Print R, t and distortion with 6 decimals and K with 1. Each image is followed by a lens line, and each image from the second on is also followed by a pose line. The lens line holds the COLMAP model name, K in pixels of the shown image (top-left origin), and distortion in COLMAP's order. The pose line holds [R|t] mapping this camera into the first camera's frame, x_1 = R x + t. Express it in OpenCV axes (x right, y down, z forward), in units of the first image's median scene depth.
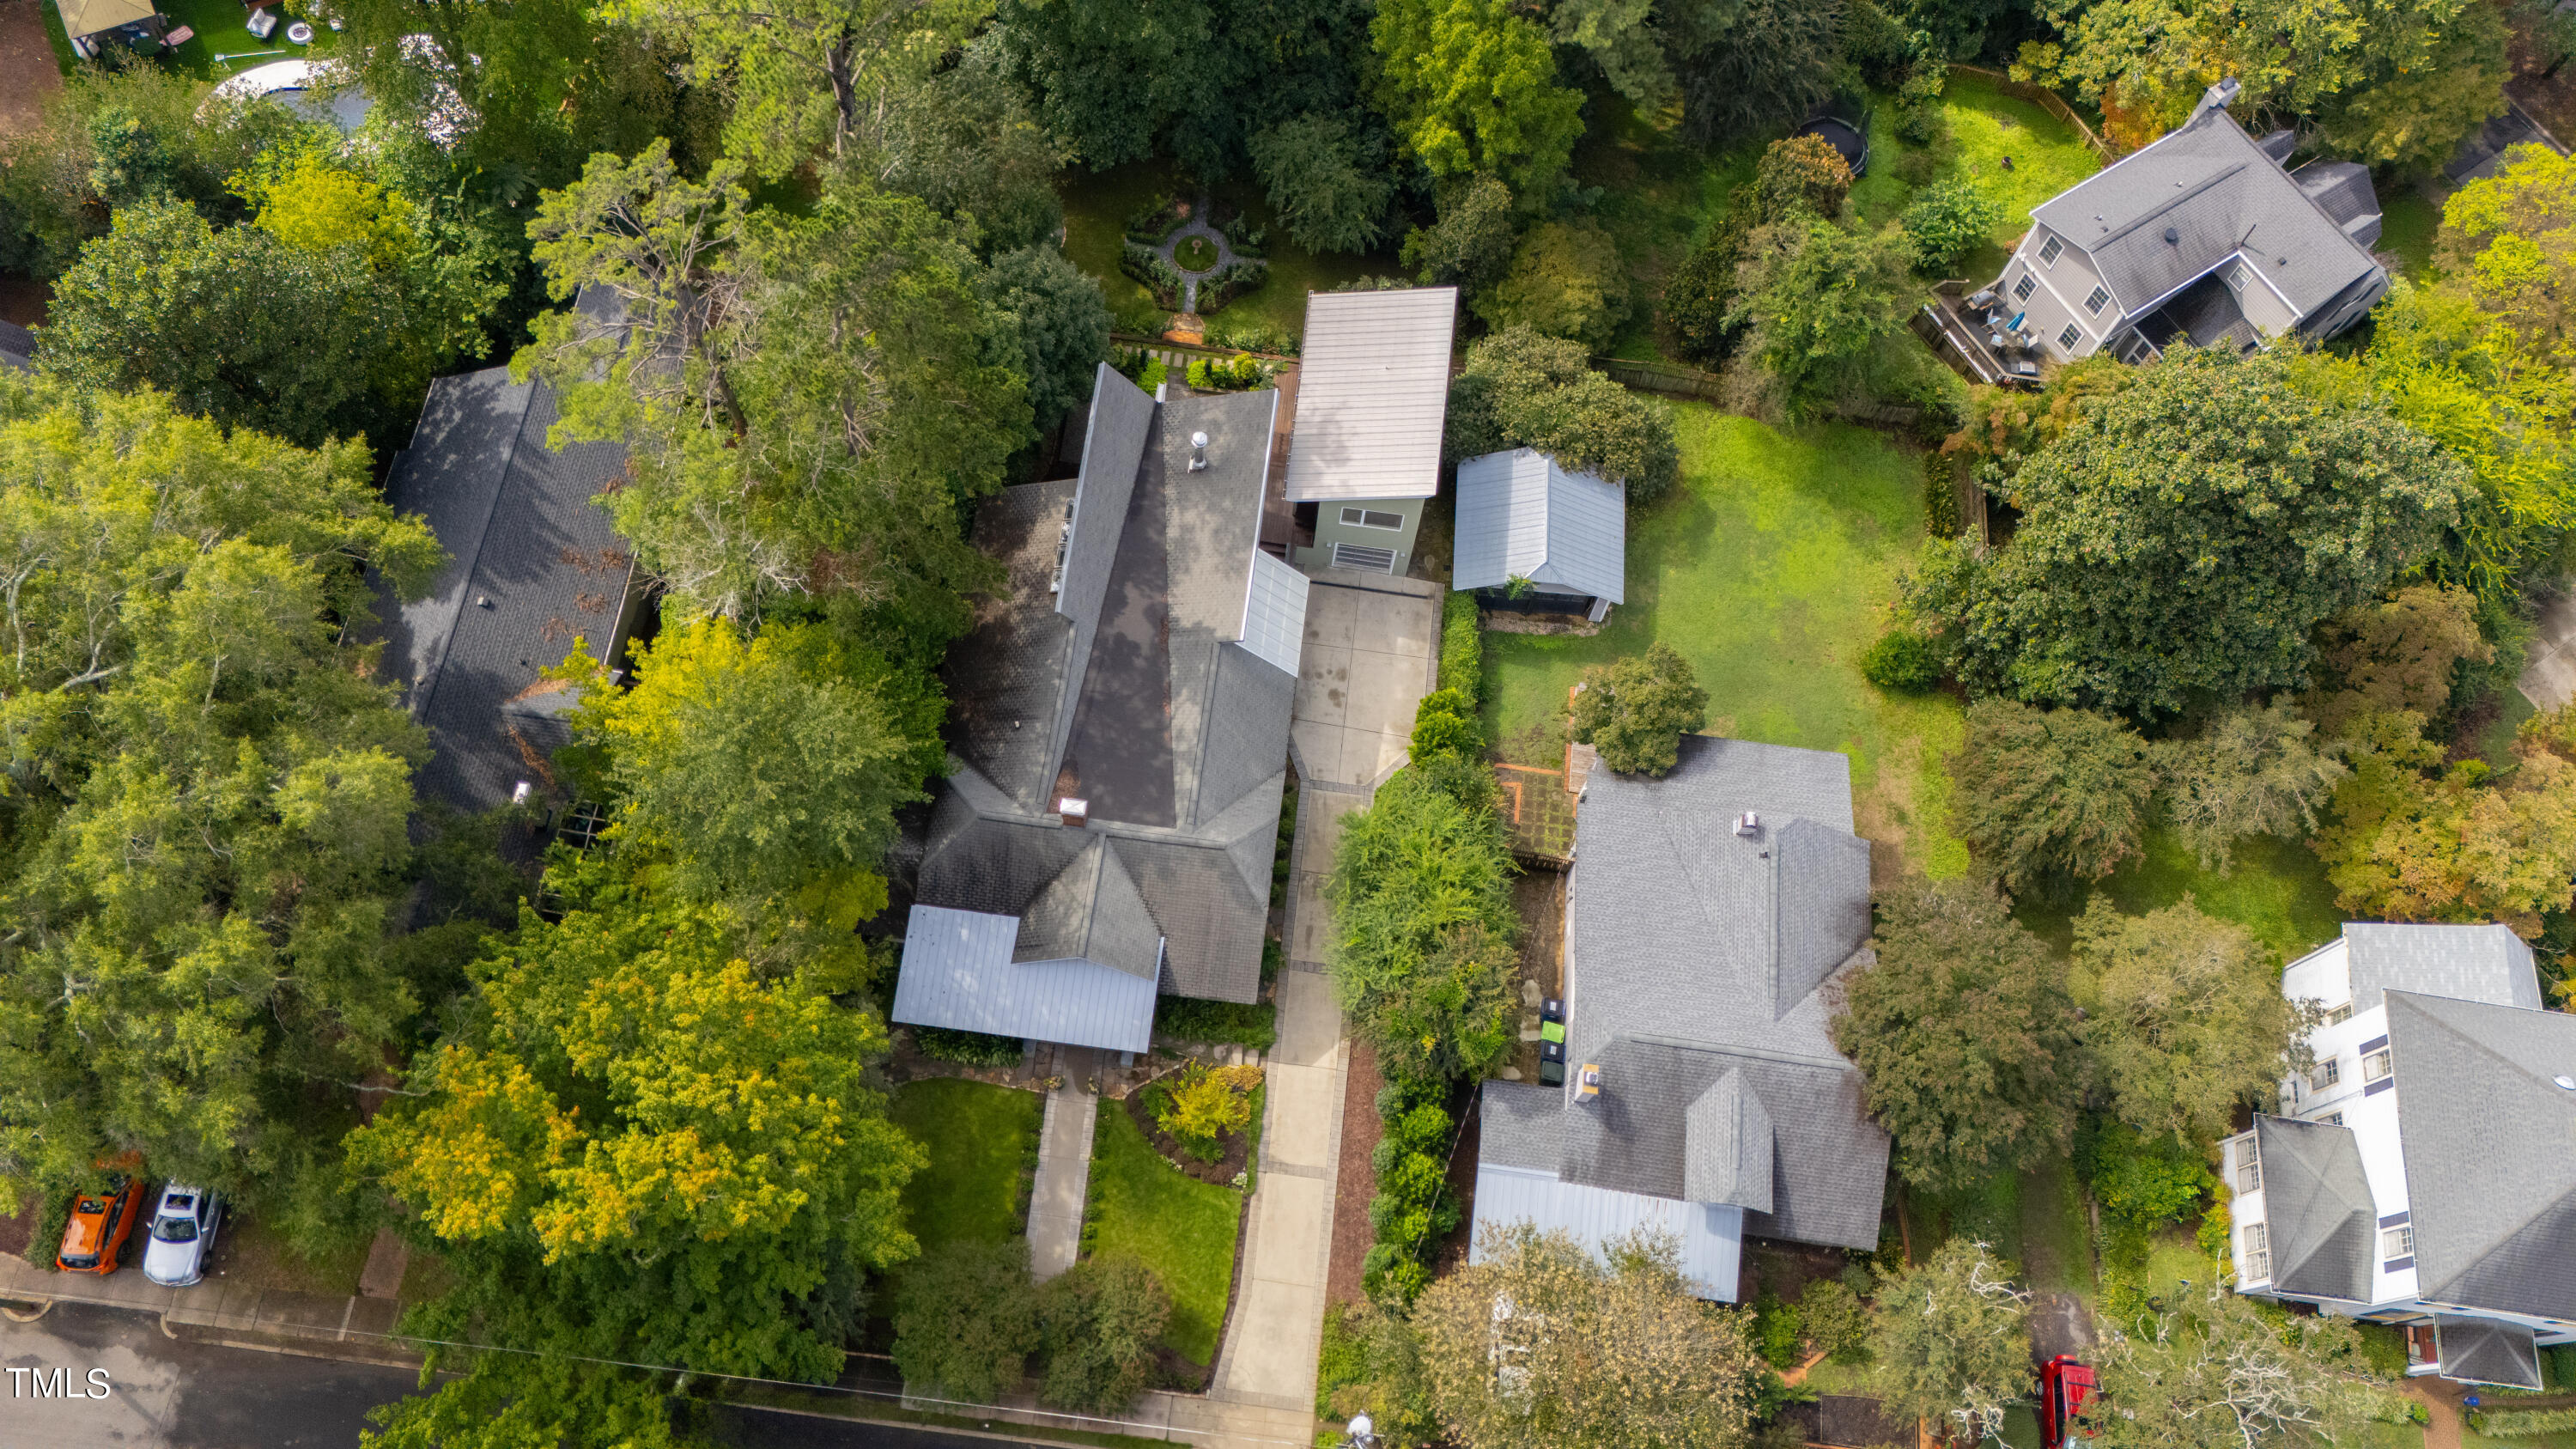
lens RADIAL K [[1880.7, 0, 1288.0], [0, 1880.7, 724.5], [0, 0, 1]] dist [0.080794, -0.084347]
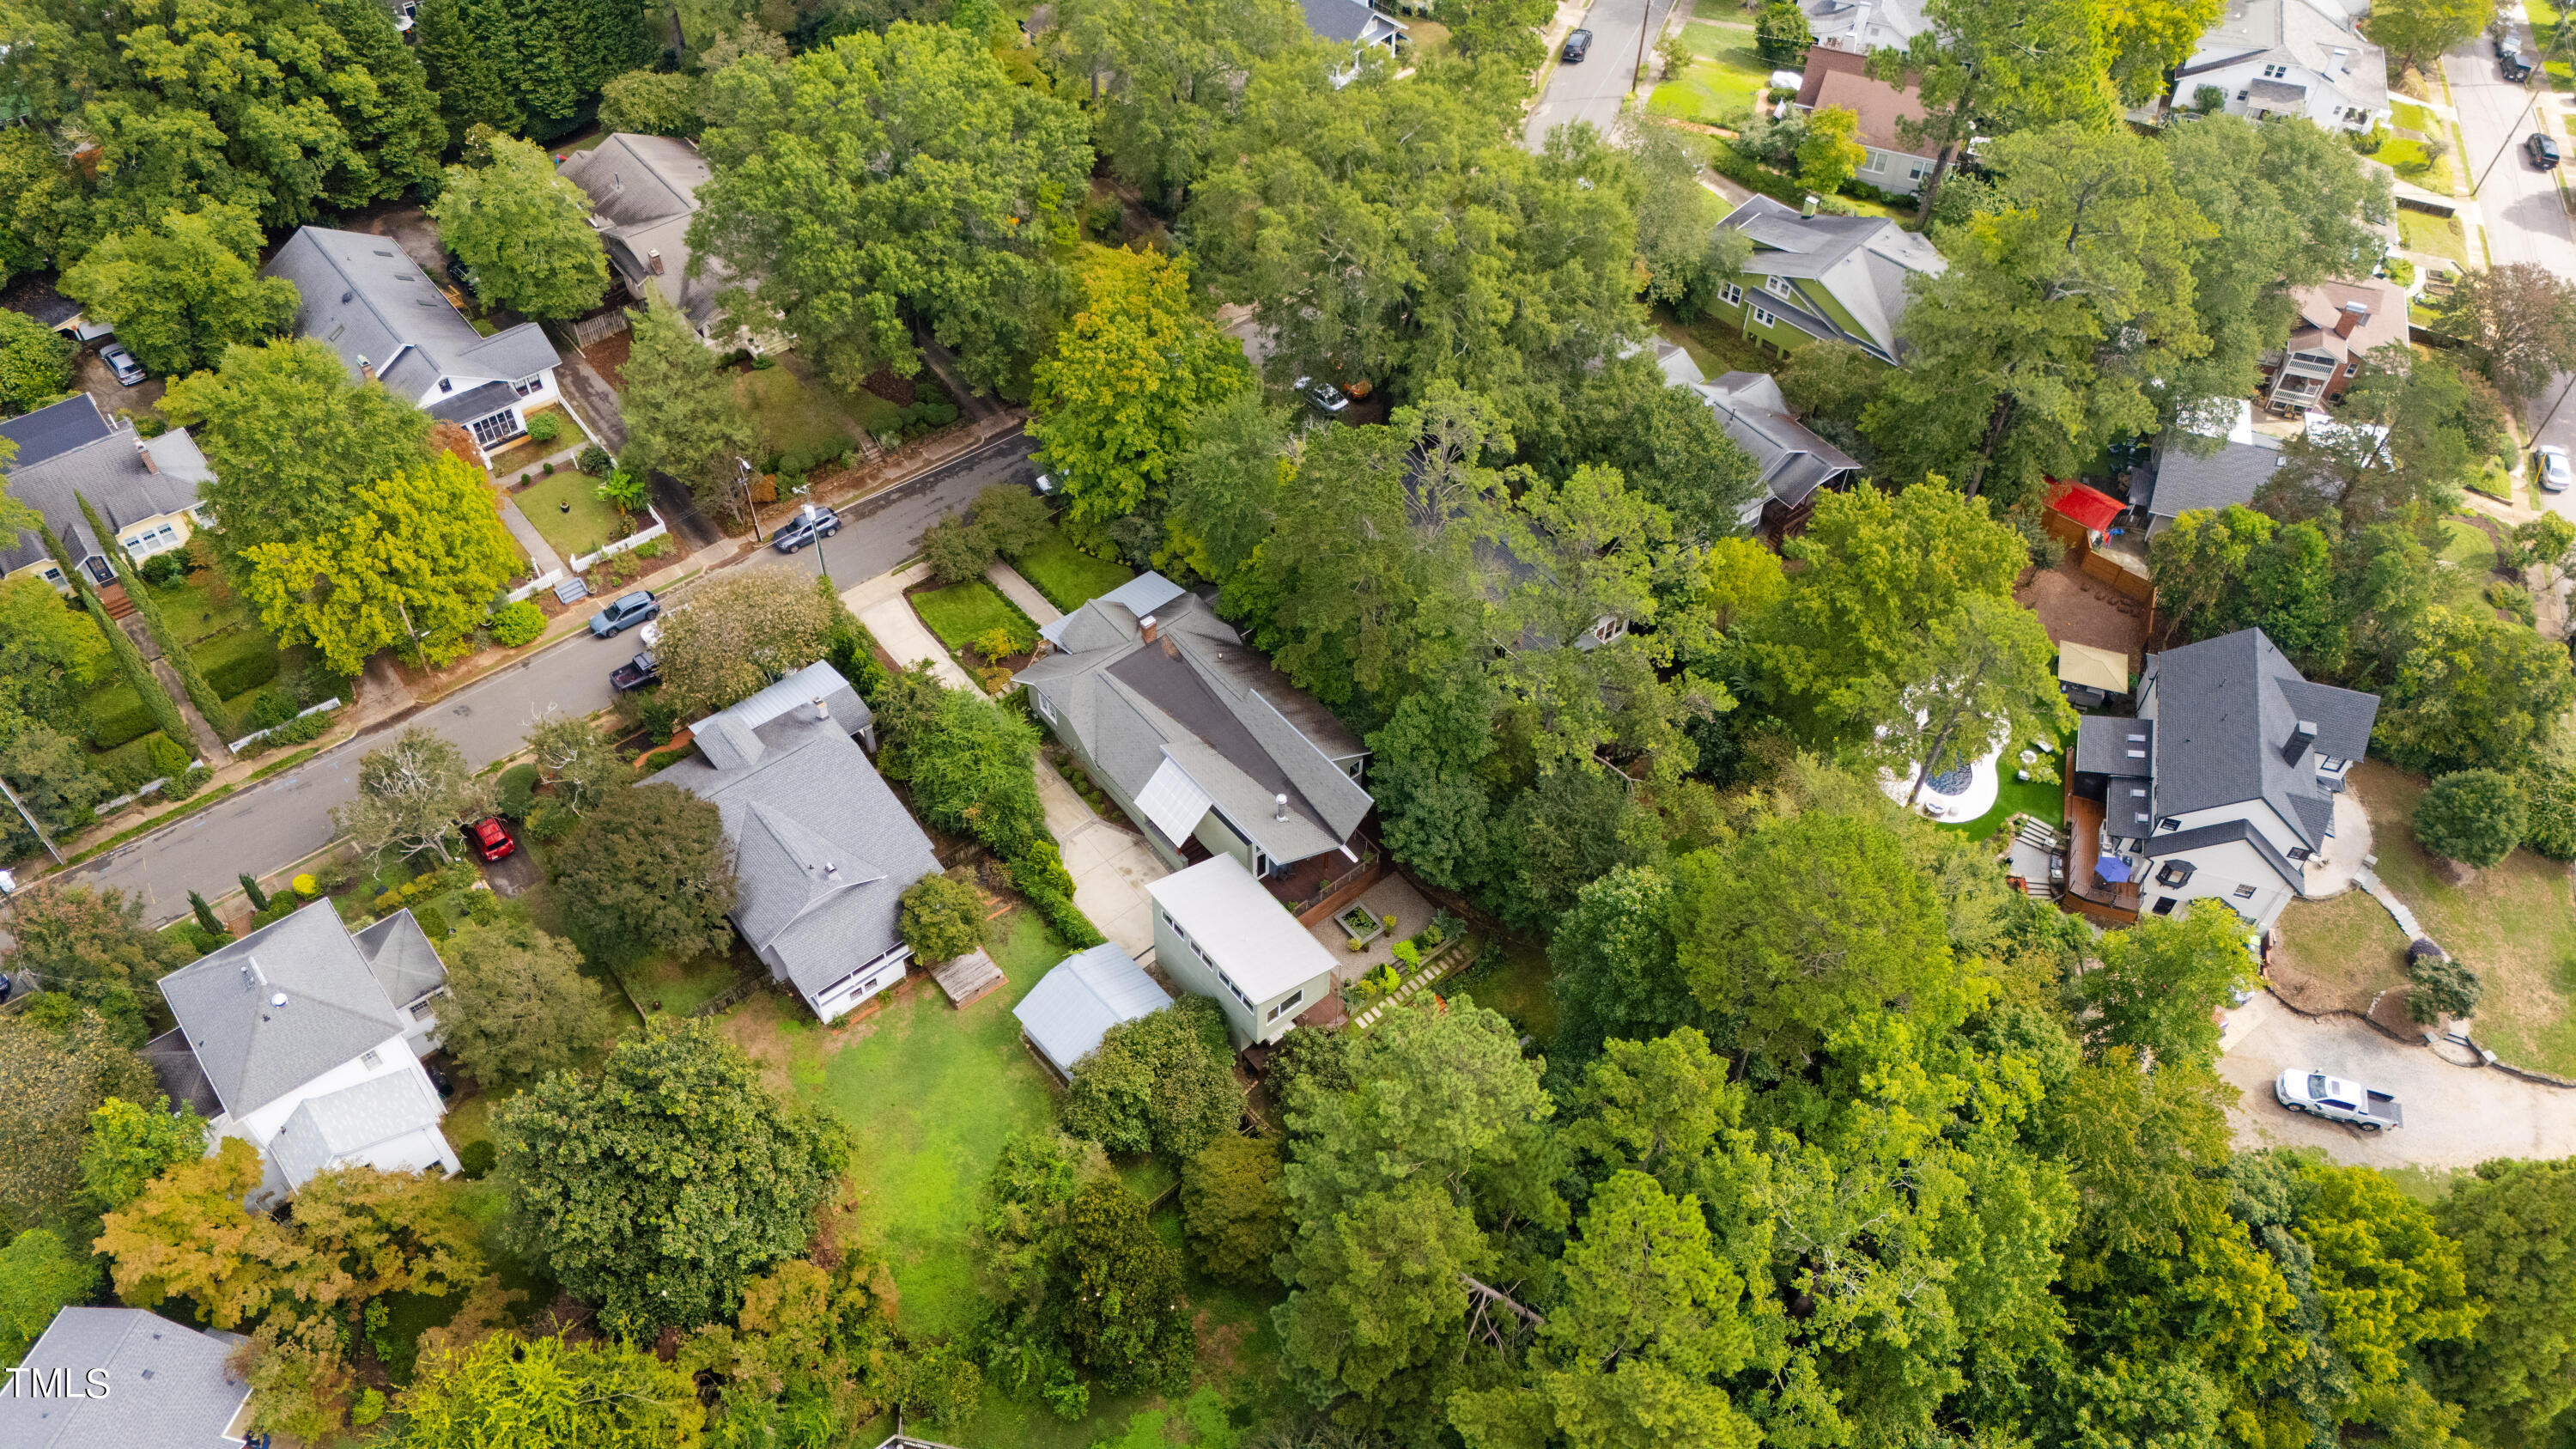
lens RADIAL K [[1880.7, 0, 1288.0], [0, 1880.7, 724.5], [0, 0, 1]] dist [0.080794, -0.084347]
pose [[-0.691050, 0.504442, -0.517676, 0.709016], [-0.680872, -0.213896, 0.700473, -1.222250], [0.242620, 0.836533, 0.491273, 0.240396]]
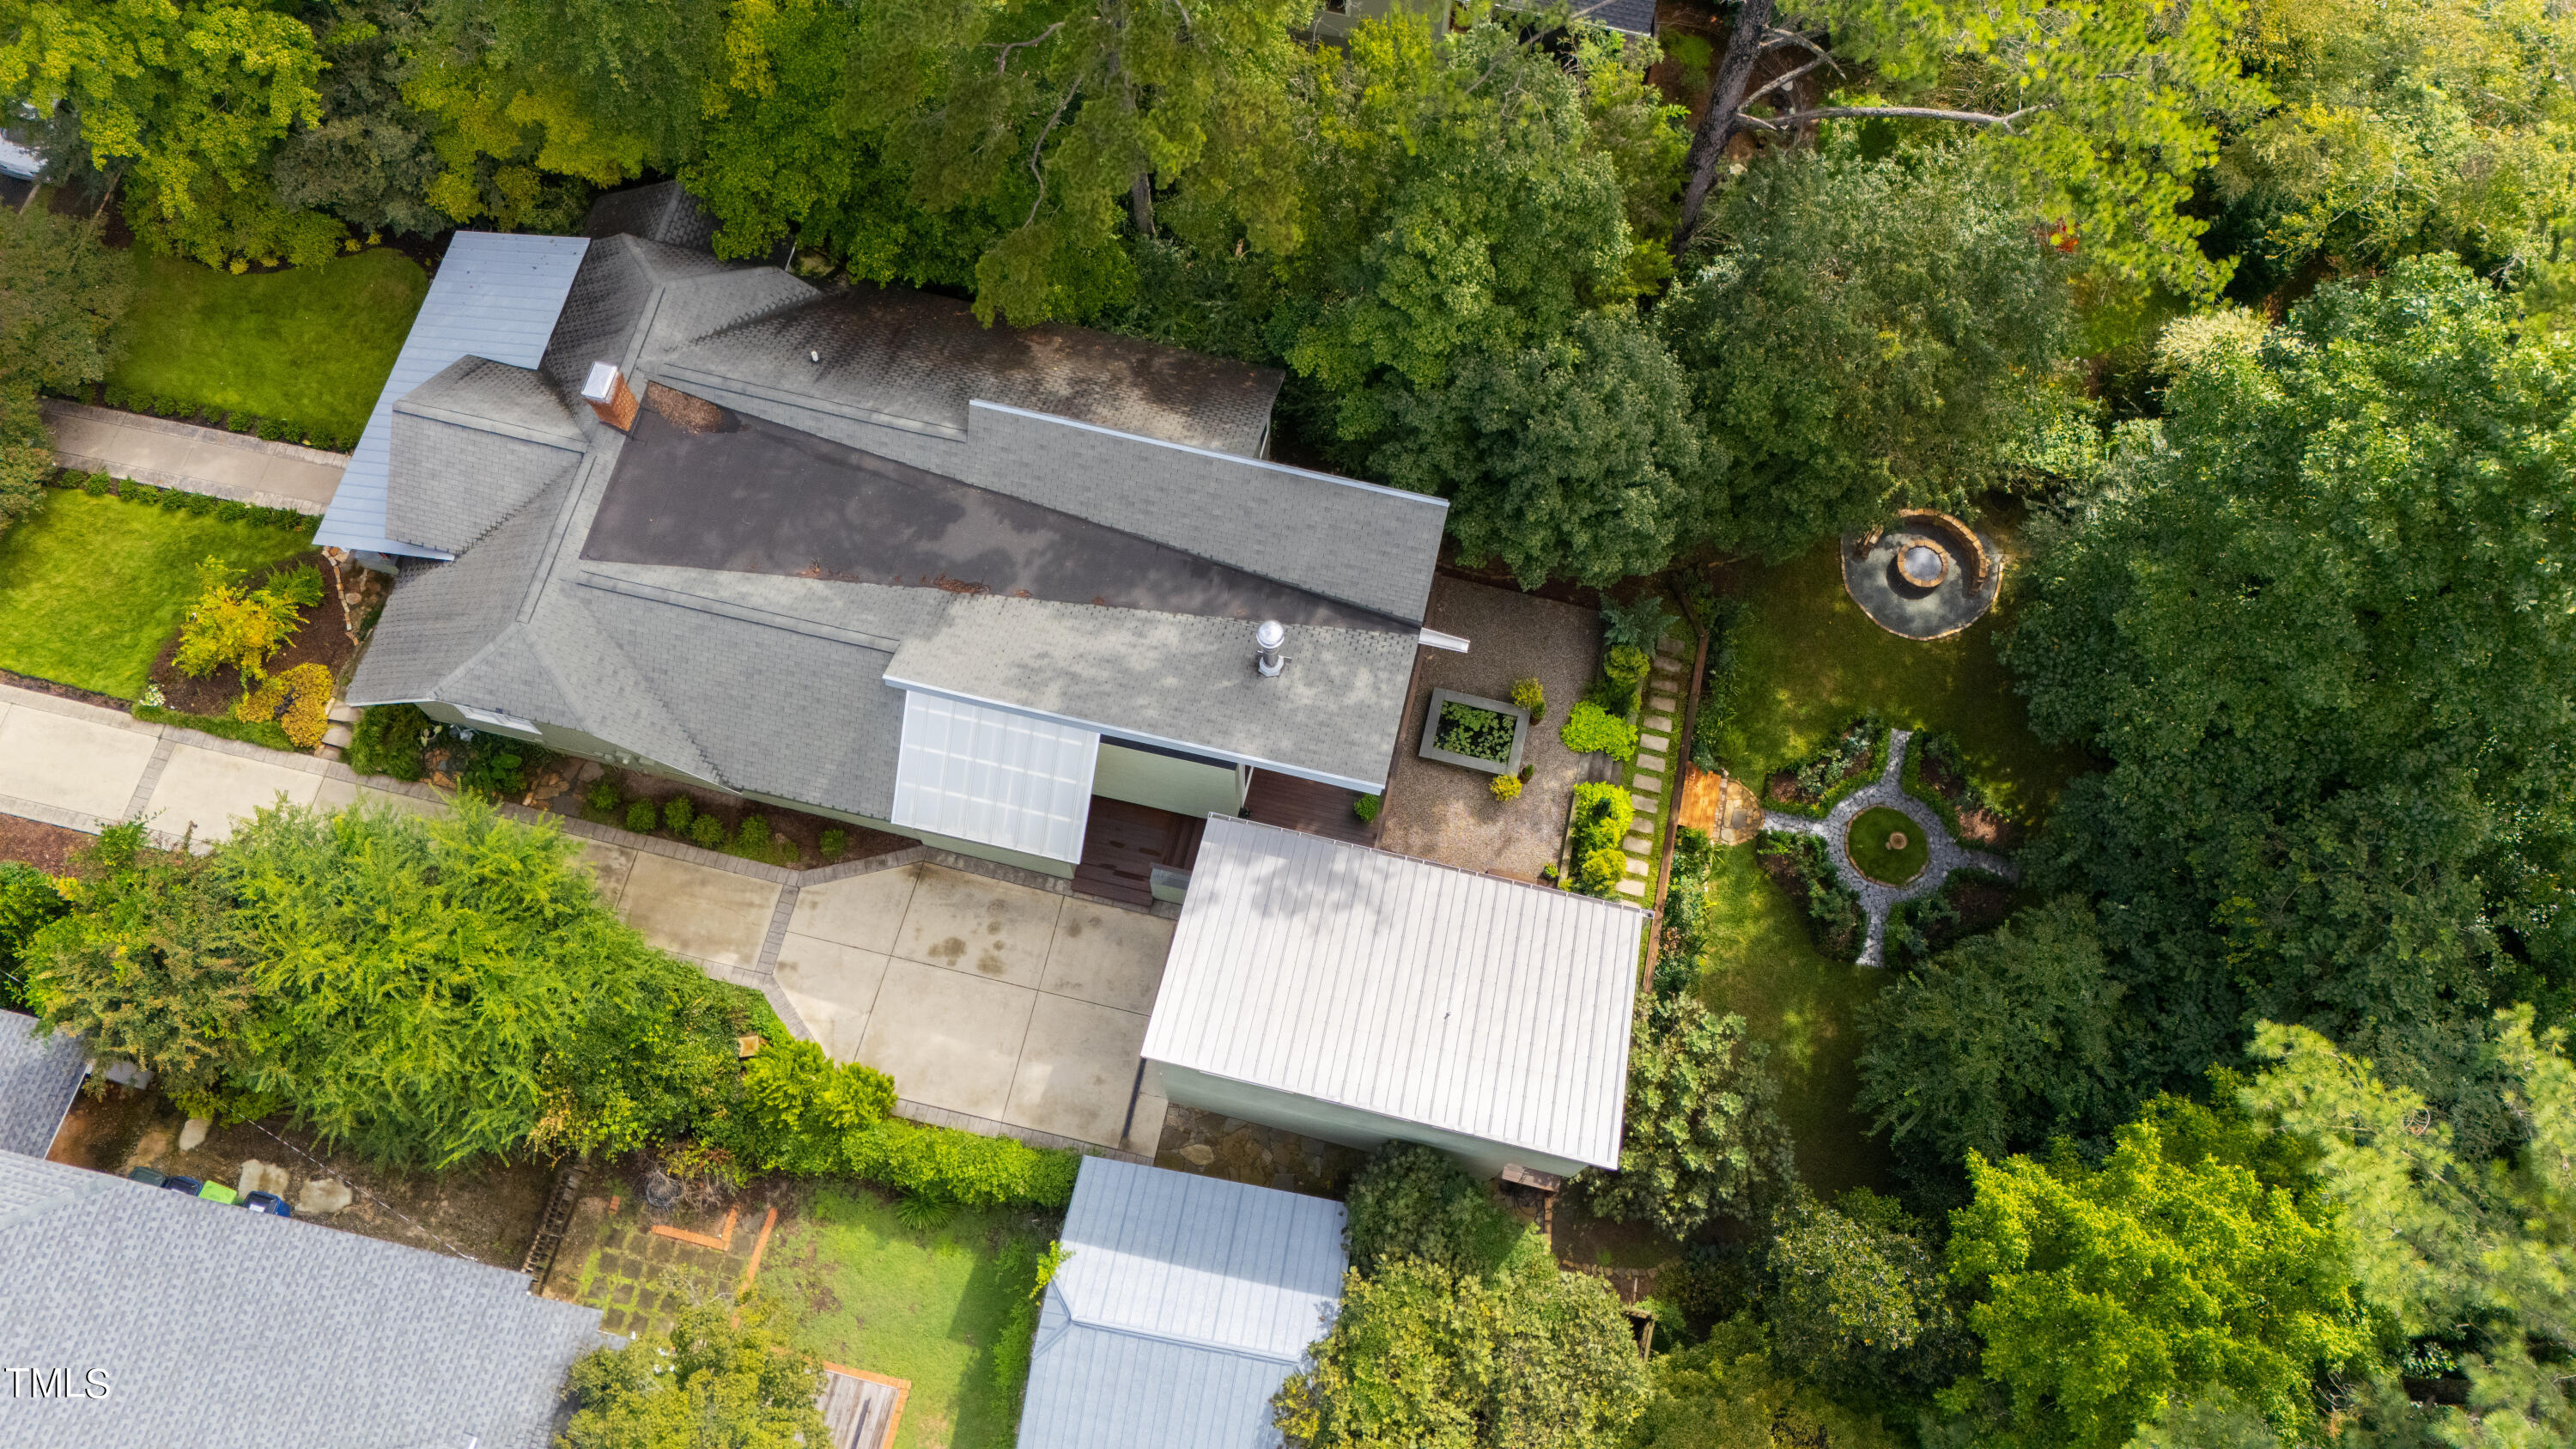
lens RADIAL K [[1880.7, 0, 1288.0], [0, 1880.7, 724.5], [0, 0, 1]] dist [0.080794, -0.084347]
pose [[-0.107725, 0.909321, -0.401909, 0.210108], [-0.921855, 0.060010, 0.382860, -0.385309], [0.372261, 0.411745, 0.831798, 0.571150]]
